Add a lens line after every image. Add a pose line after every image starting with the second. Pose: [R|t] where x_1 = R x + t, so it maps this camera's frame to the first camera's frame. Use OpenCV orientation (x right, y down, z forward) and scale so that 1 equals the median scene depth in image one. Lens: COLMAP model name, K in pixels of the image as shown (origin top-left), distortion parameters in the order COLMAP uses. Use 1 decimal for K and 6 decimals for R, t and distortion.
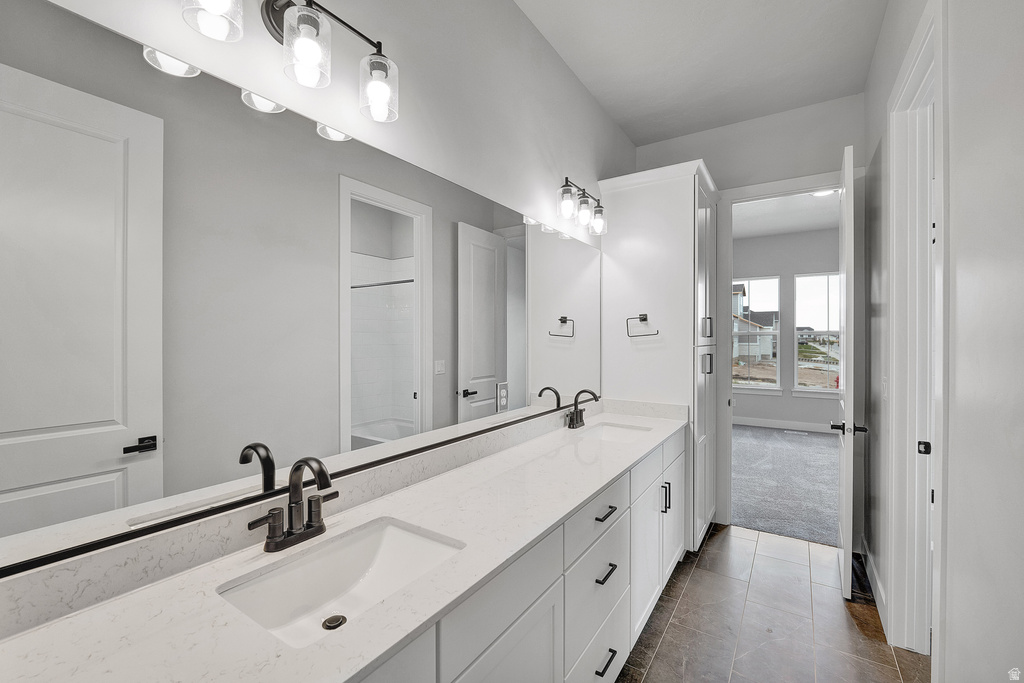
lens RADIAL K [[423.3, 0, 512.5], [0, 423.3, 342.4], [0, 0, 1]] dist [0.000246, -0.000130]
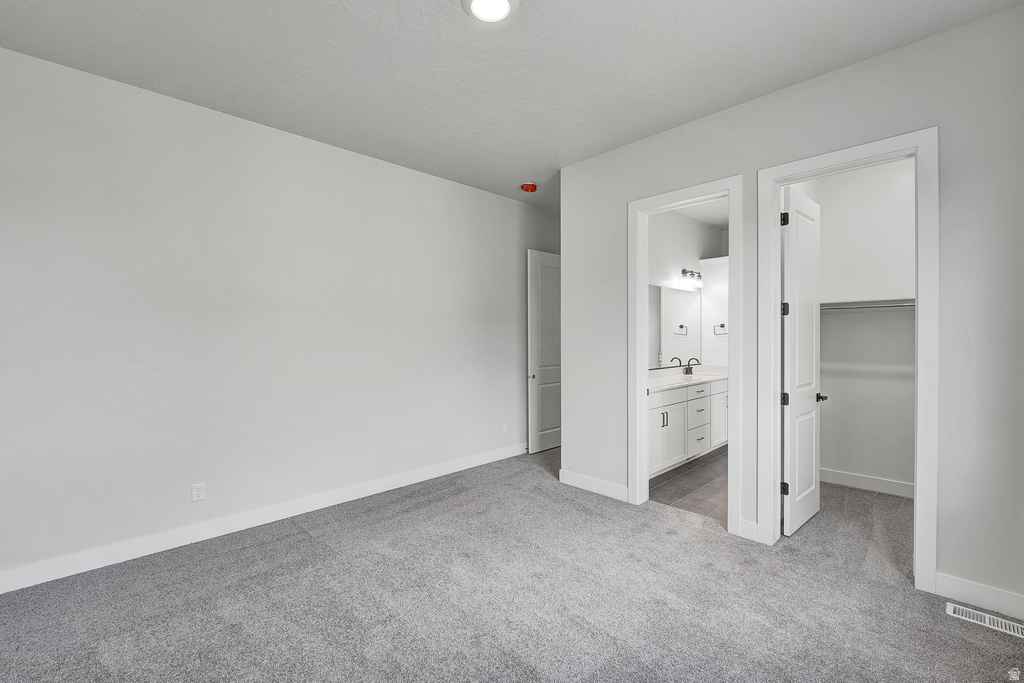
lens RADIAL K [[423.3, 0, 513.4], [0, 423.3, 339.3], [0, 0, 1]] dist [0.000246, -0.000130]
pose [[0.975487, -0.002326, -0.220044, -0.255632], [0.002302, 0.999997, -0.000364, 0.008298], [0.220045, -0.000151, 0.975490, -1.357591]]
